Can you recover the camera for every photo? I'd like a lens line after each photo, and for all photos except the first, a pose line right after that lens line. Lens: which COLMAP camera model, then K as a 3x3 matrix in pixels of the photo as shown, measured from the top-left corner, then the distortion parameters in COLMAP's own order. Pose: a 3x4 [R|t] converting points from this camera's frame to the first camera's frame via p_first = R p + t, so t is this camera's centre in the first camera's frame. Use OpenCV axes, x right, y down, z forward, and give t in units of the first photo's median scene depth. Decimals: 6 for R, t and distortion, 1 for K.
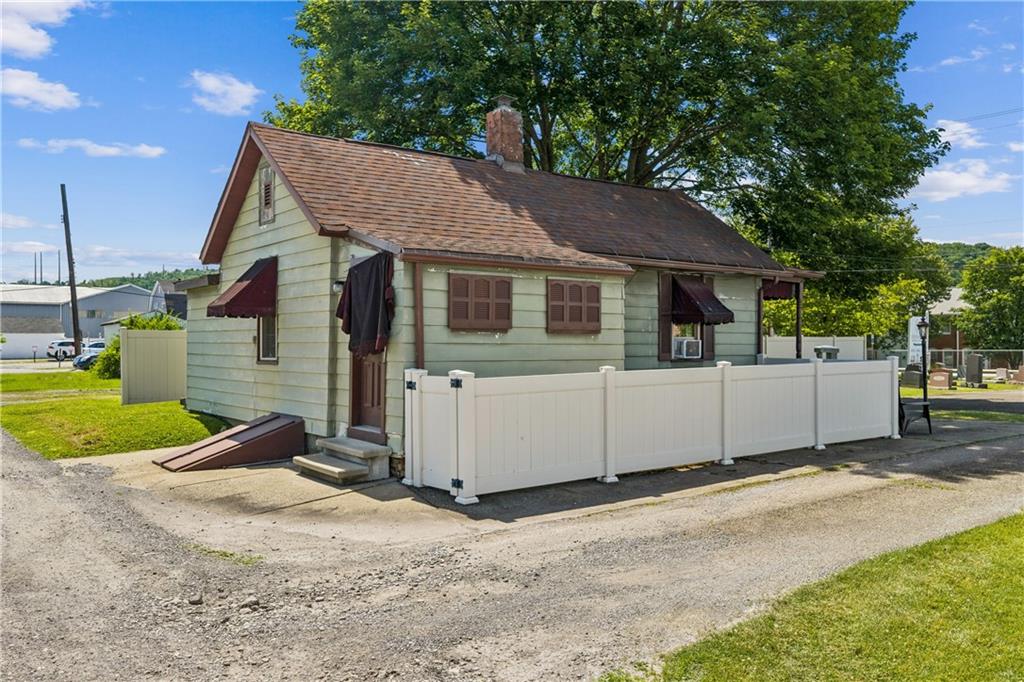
lens RADIAL K [[849.4, 0, 493.4], [0, 849.4, 341.0], [0, 0, 1]] dist [0.004362, -0.006171]
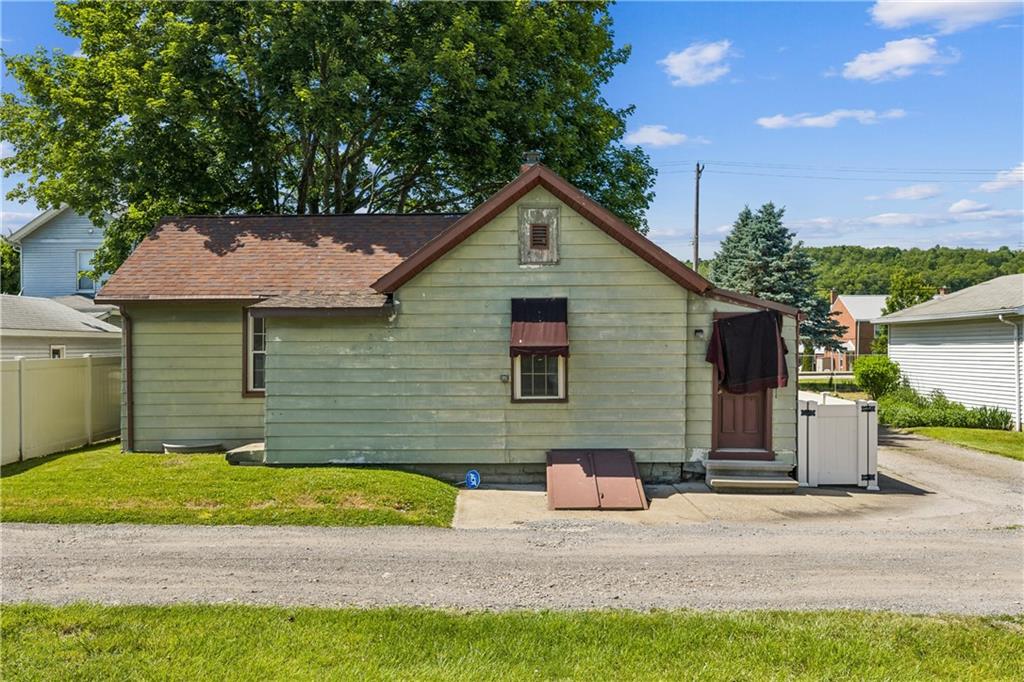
lens RADIAL K [[849.4, 0, 493.4], [0, 849.4, 341.0], [0, 0, 1]] dist [0.004362, -0.006171]
pose [[0.611050, 0.000721, 0.791592, -1.304762], [0.002943, 0.999991, -0.003183, -0.051960], [-0.791587, 0.004274, 0.611042, 0.504892]]
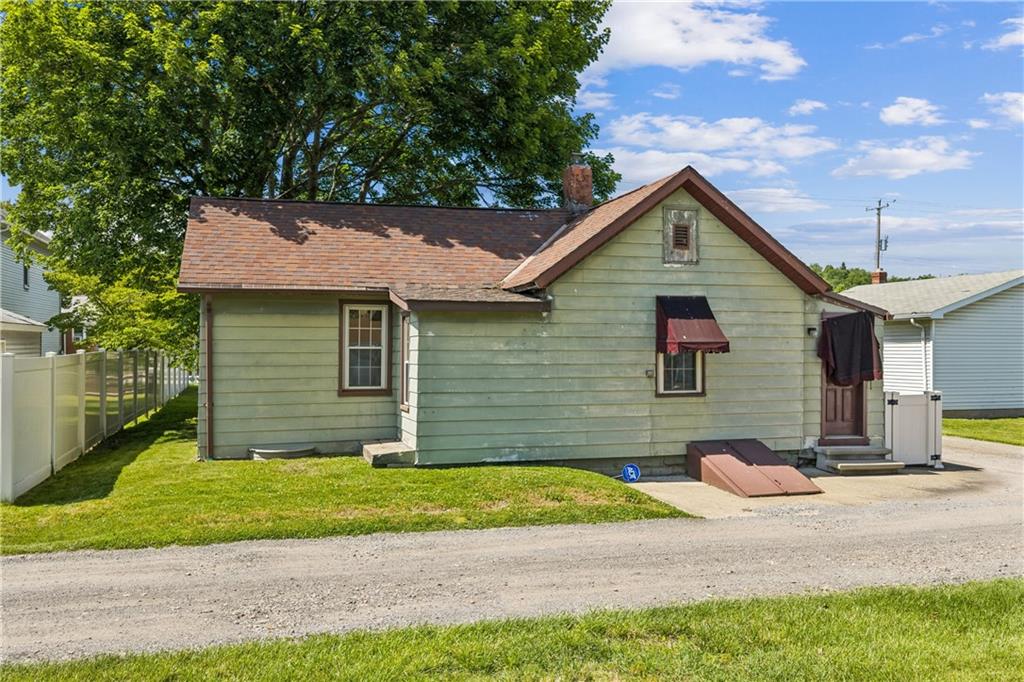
lens RADIAL K [[849.4, 0, 493.4], [0, 849.4, 341.0], [0, 0, 1]] dist [0.004362, -0.006171]
pose [[0.354389, 0.002758, 0.935094, -1.579740], [-0.001569, 0.999996, -0.002355, -0.046860], [-0.935097, -0.000632, 0.354392, 1.001147]]
